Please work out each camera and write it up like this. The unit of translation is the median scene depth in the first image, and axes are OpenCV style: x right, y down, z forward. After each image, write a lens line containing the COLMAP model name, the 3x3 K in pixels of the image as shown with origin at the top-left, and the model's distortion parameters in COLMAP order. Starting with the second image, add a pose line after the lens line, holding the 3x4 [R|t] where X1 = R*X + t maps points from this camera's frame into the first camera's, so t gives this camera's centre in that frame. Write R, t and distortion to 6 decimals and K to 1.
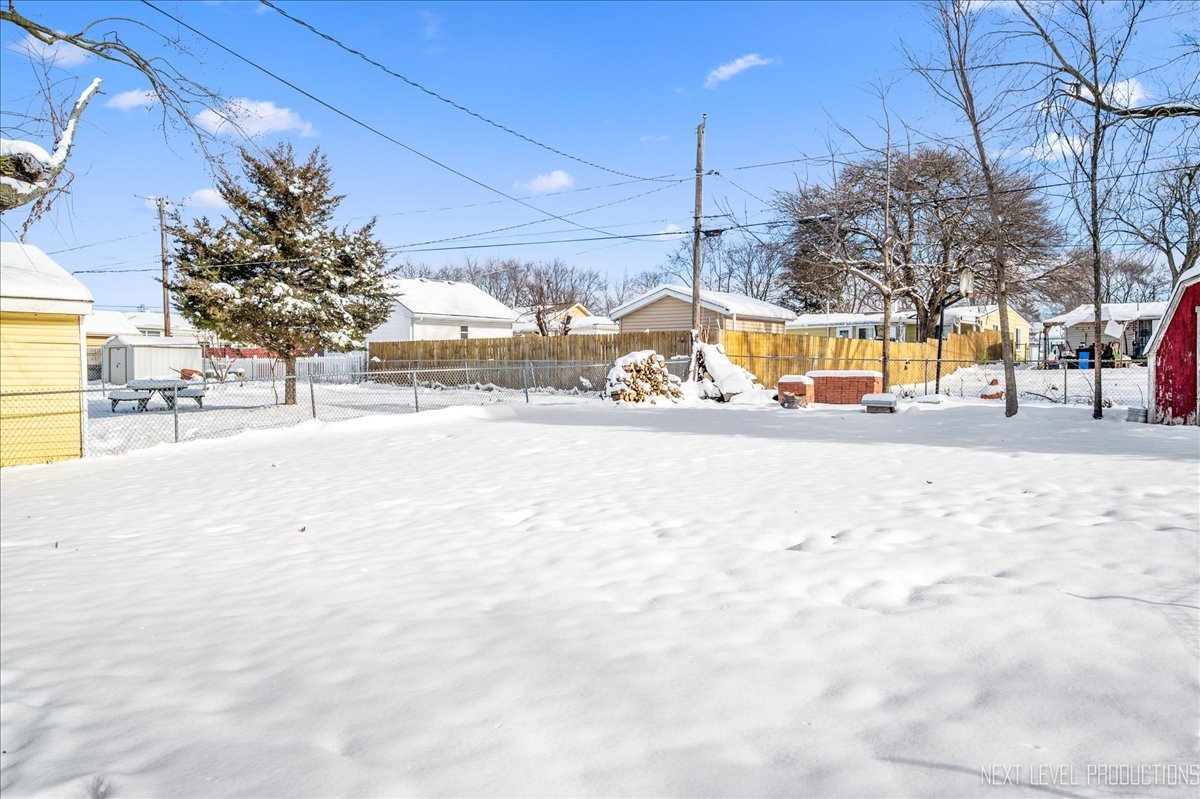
lens RADIAL K [[992.3, 0, 599.1], [0, 992.3, 397.2], [0, 0, 1]] dist [-0.001488, -0.002996]
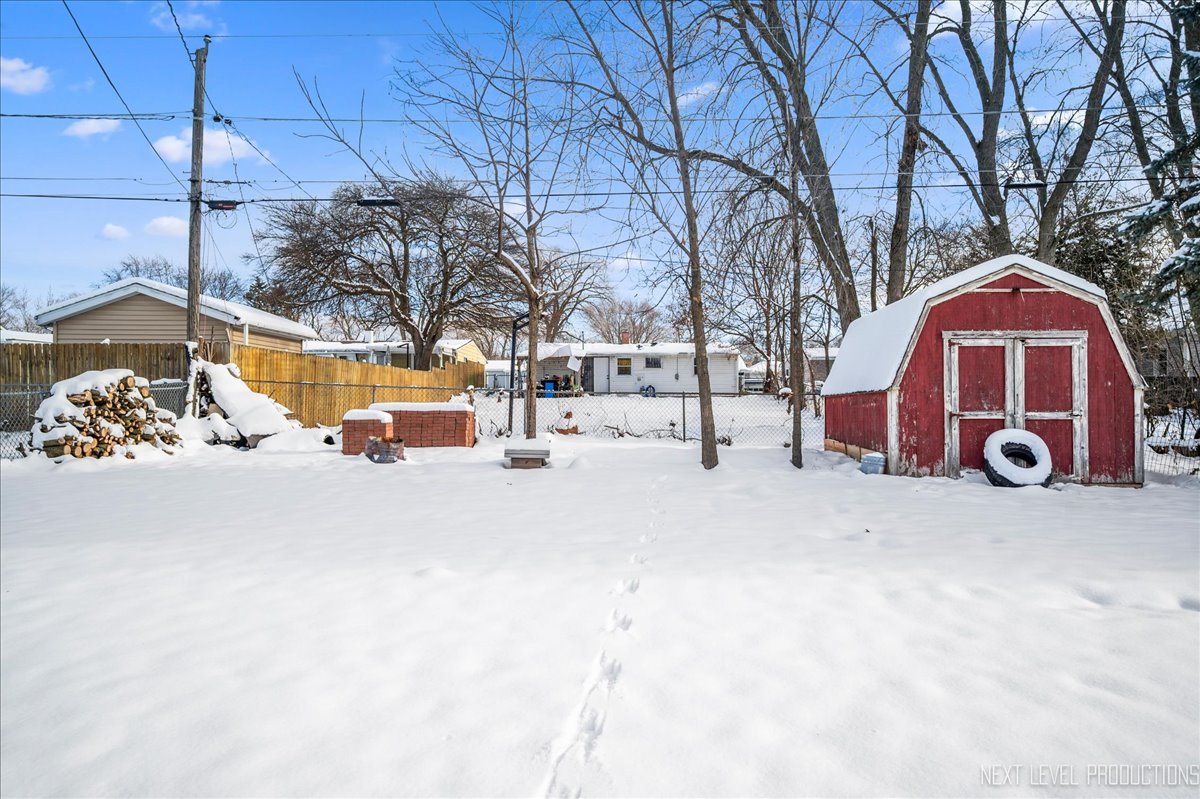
lens RADIAL K [[759.3, 0, 607.6], [0, 759.3, 403.1], [0, 0, 1]] dist [-0.003706, 0.007367]
pose [[0.788596, -0.000404, 0.614911, -0.000373], [0.009931, 0.999878, -0.012081, -0.017182], [-0.614831, 0.015634, 0.788504, 0.429191]]
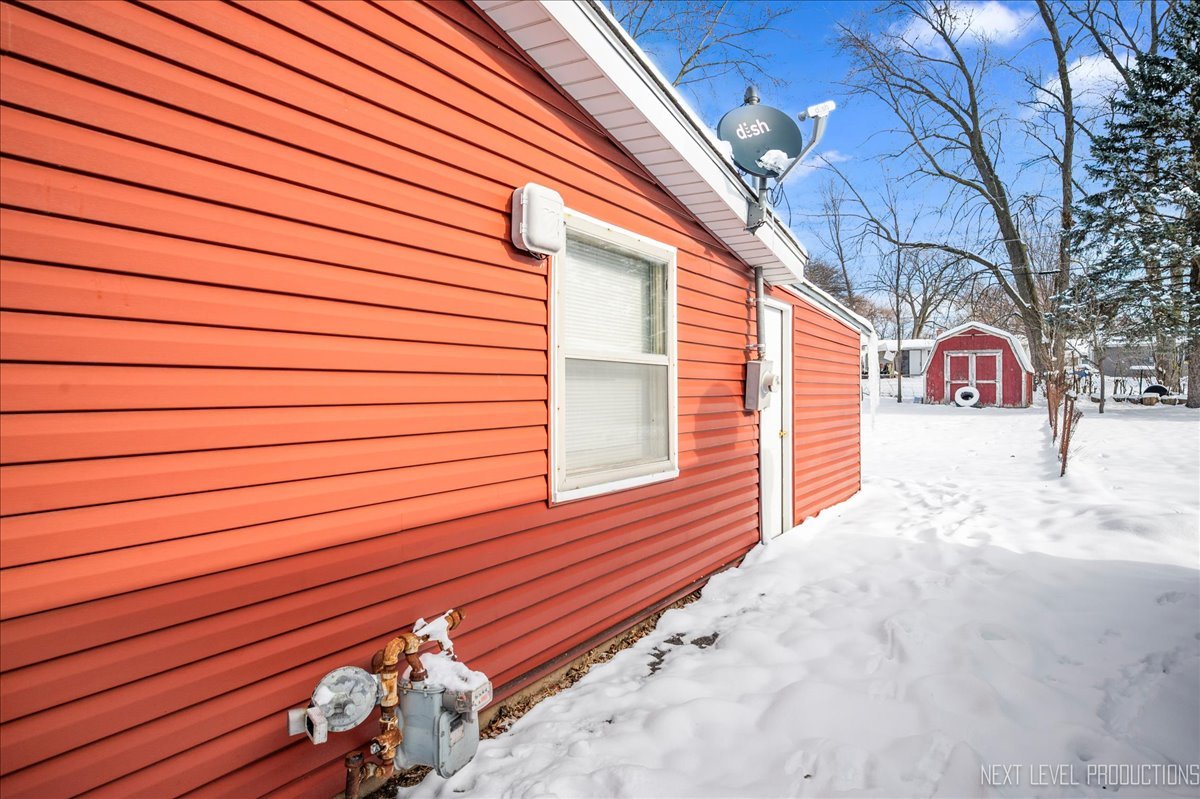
lens RADIAL K [[759.3, 0, 600.9], [0, 759.3, 397.6], [0, 0, 1]] dist [-0.003706, 0.007367]
pose [[0.990181, -0.004087, 0.139729, -0.252377], [0.004693, 0.999981, -0.004008, 0.010270], [-0.139710, 0.004624, 0.990182, -0.366987]]
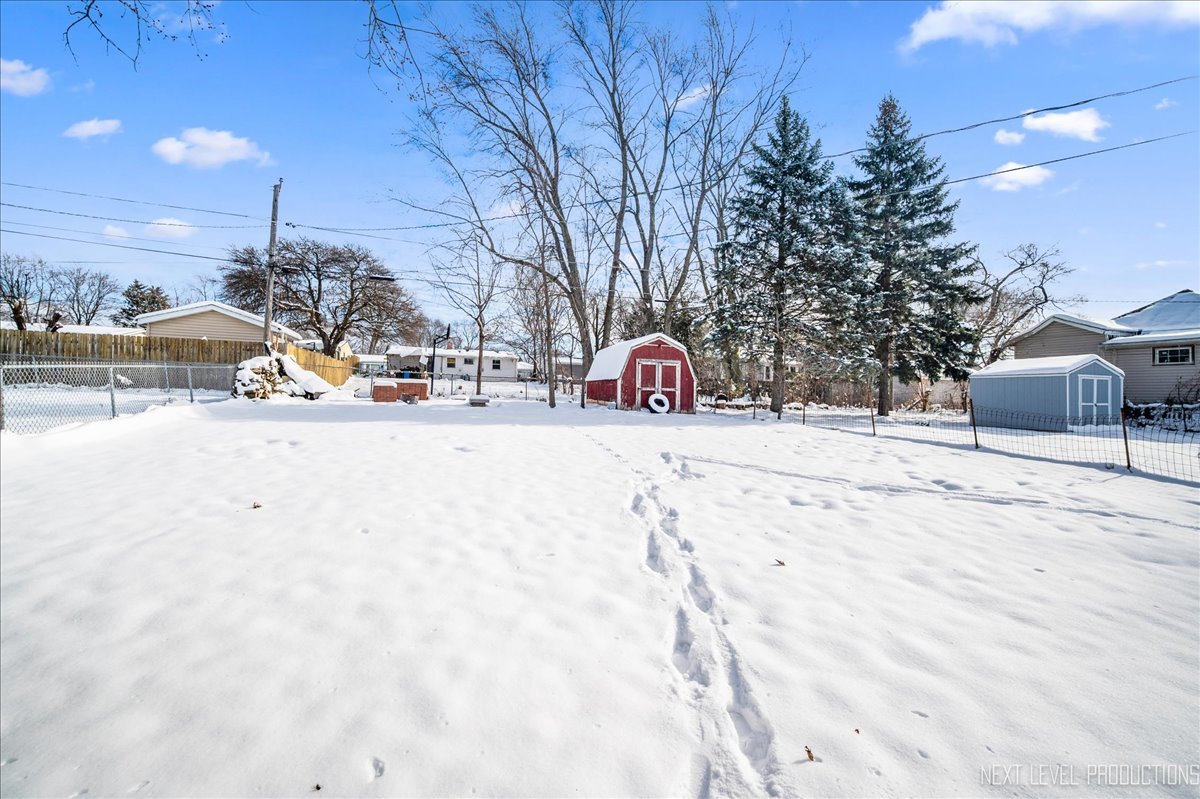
lens RADIAL K [[475.4, 0, 603.5], [0, 475.4, 391.7], [0, 0, 1]] dist [0.003256, 0.000127]
pose [[0.488021, 0.008712, 0.872788, -0.244500], [-0.010718, 0.999935, -0.003988, -0.006321], [-0.872766, -0.007409, 0.488083, 0.337460]]
